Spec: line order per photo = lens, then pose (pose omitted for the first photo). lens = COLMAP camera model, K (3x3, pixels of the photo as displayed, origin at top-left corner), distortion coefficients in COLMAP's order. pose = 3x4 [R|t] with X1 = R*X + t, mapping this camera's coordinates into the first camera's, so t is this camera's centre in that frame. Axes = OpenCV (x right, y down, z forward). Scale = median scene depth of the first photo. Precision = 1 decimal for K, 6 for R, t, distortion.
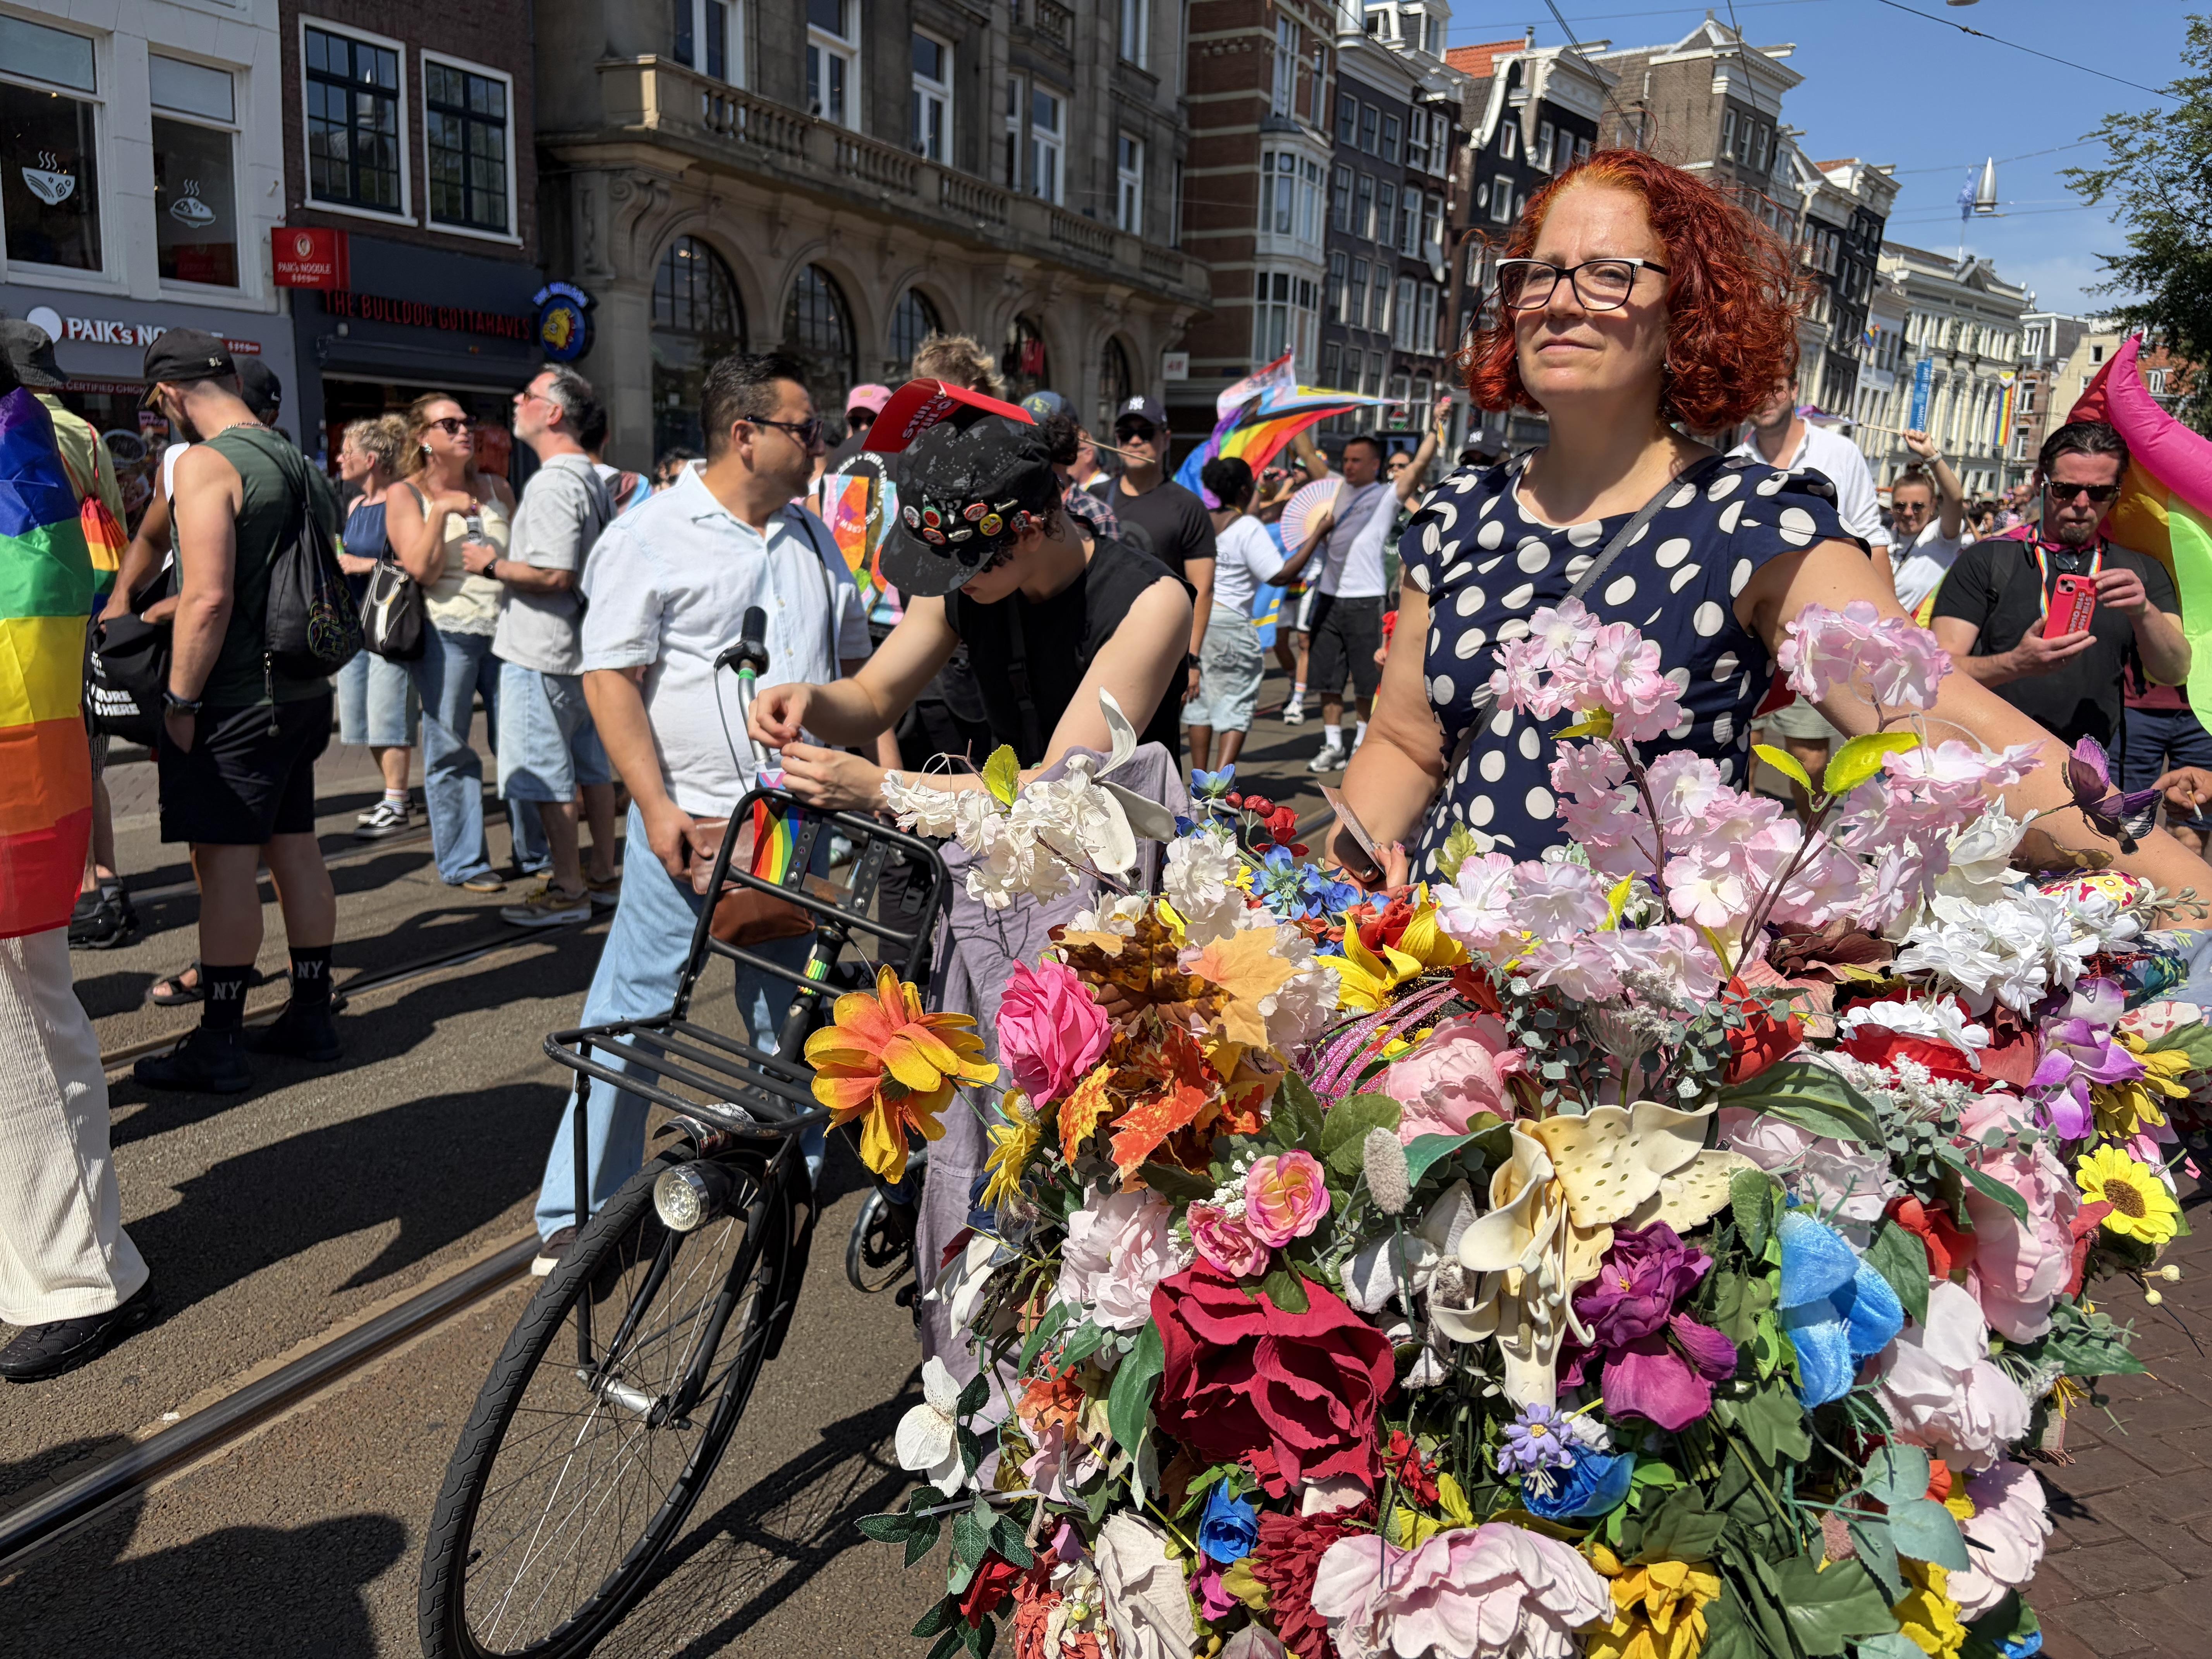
lens RADIAL K [[1643.3, 0, 1062.7], [0, 1643.3, 800.1], [0, 0, 1]] dist [0.050241, -0.049650]
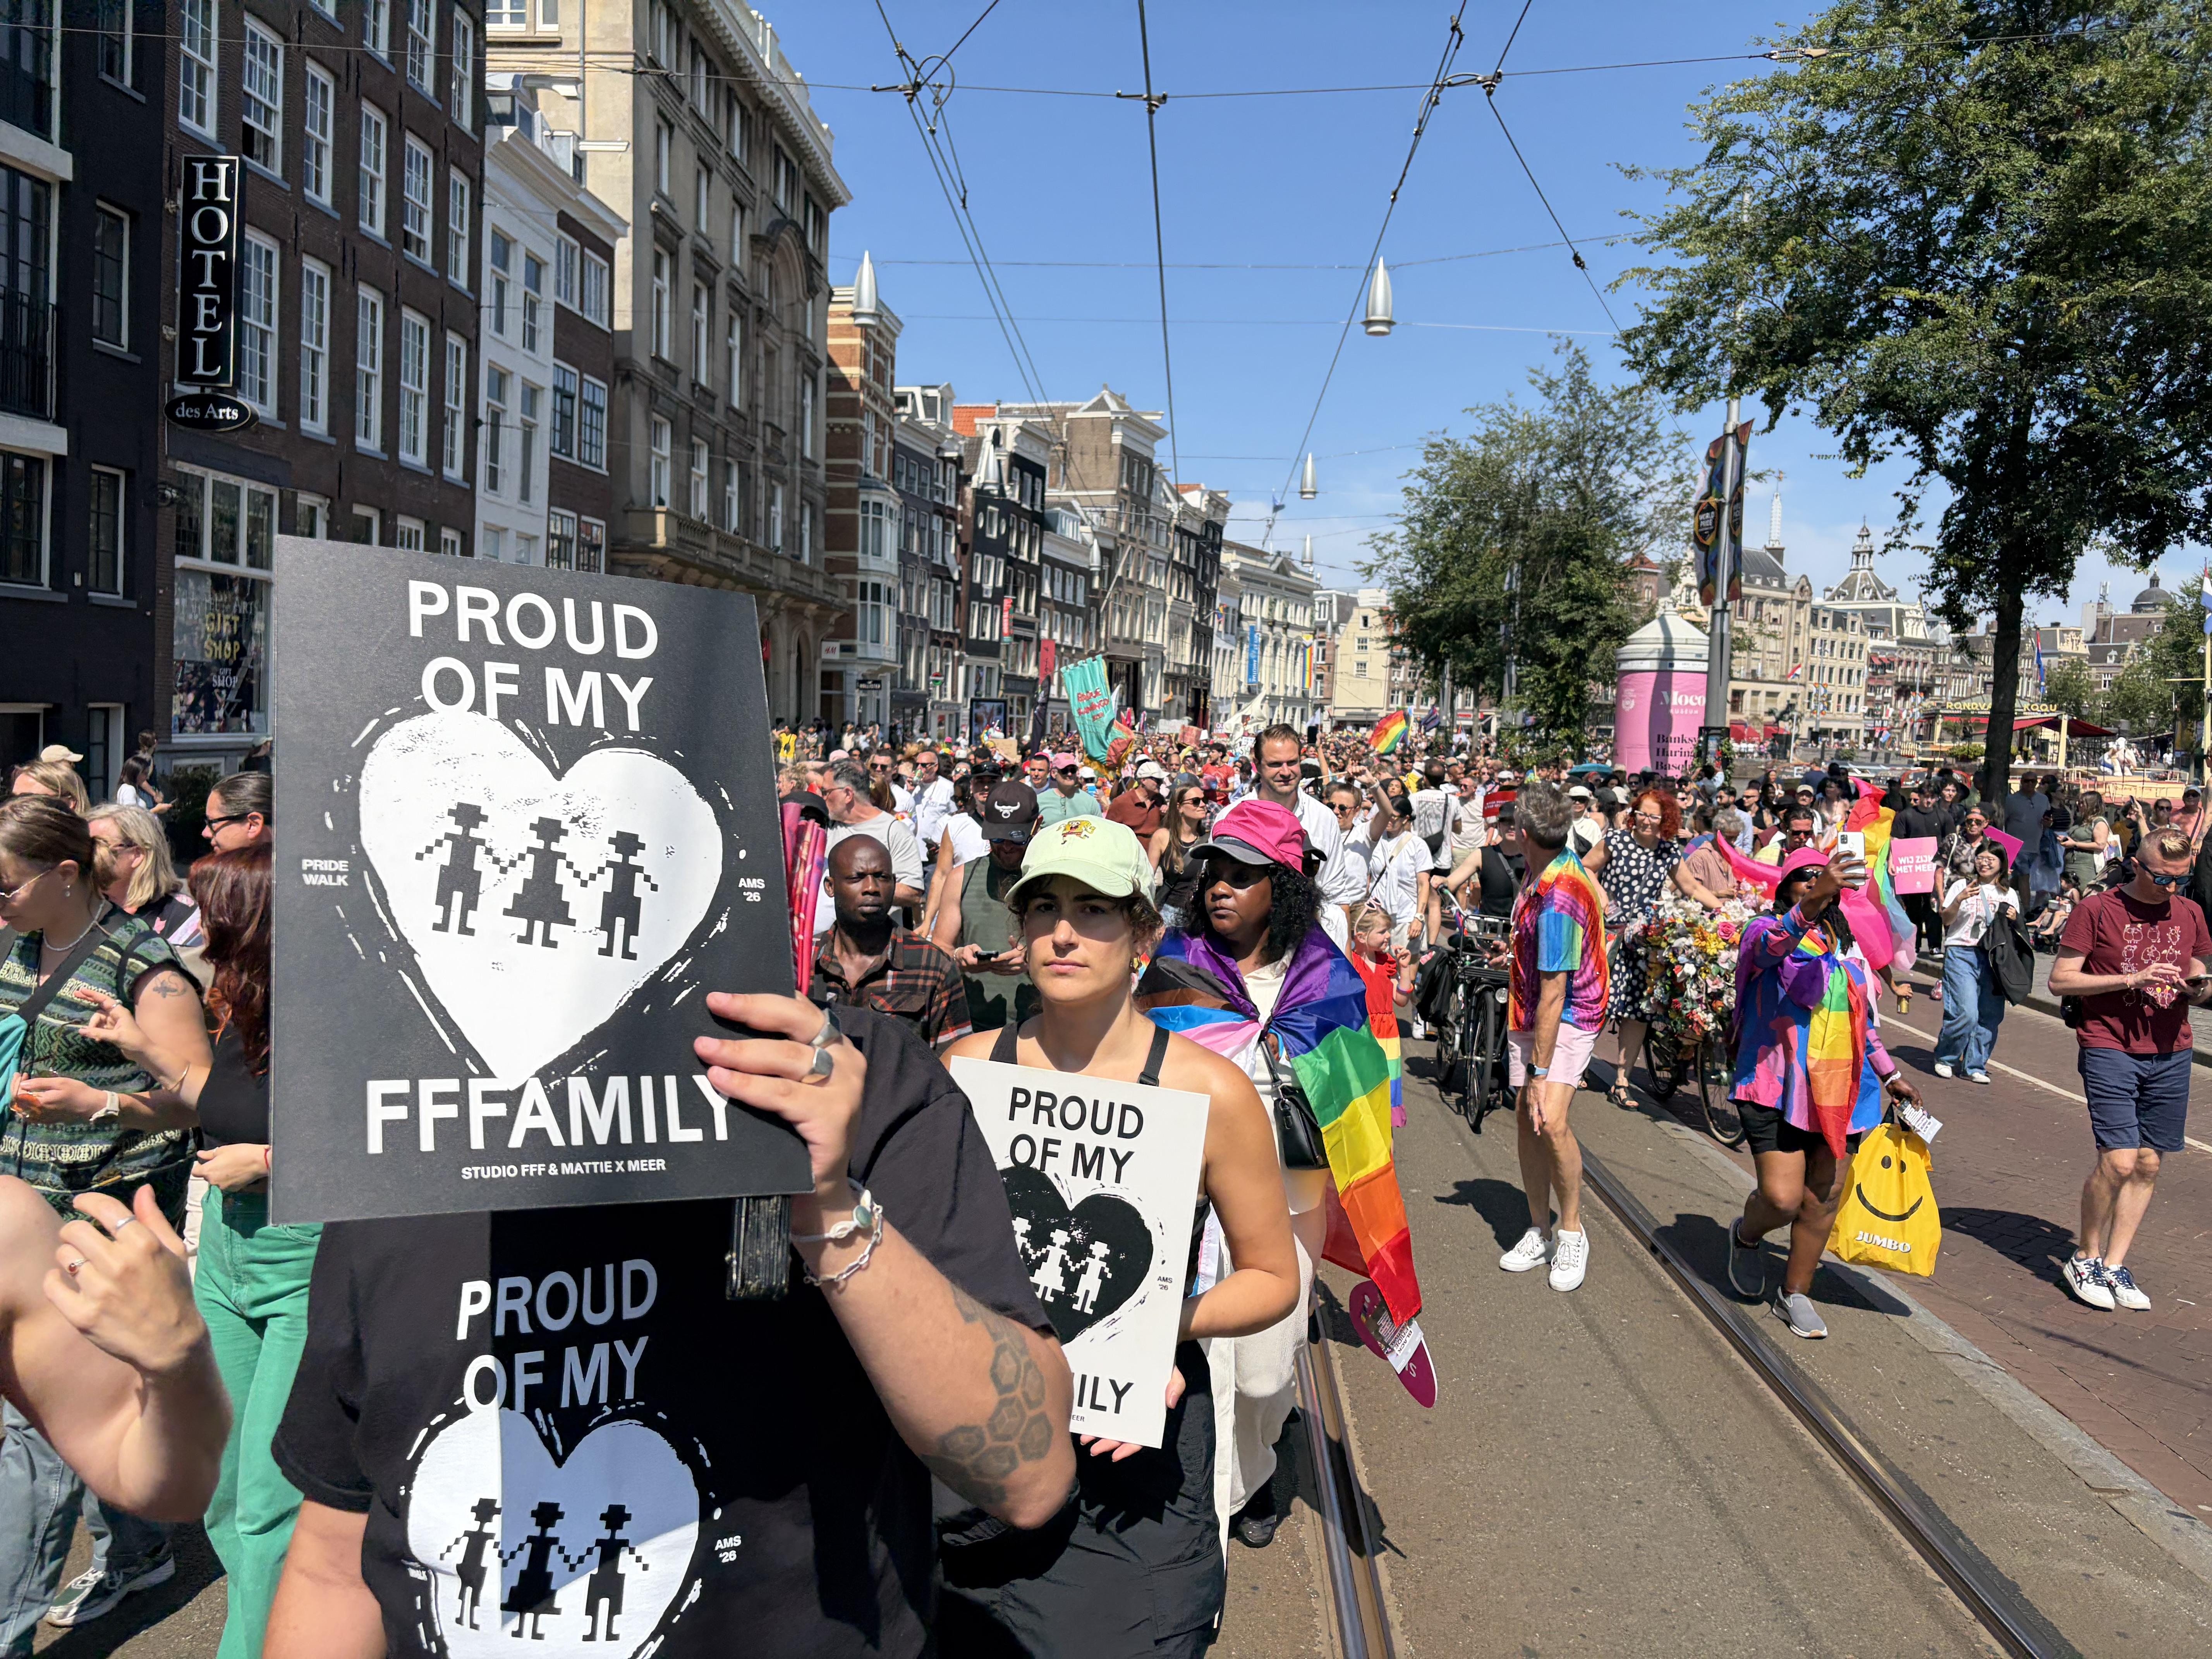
lens RADIAL K [[1643.3, 0, 1106.0], [0, 1643.3, 823.1], [0, 0, 1]] dist [0.050241, -0.049650]
pose [[0.924419, -0.023705, 0.380641, -0.140188], [0.068140, 0.992273, -0.103688, 0.027572], [-0.375242, 0.121788, 0.918891, -0.212481]]
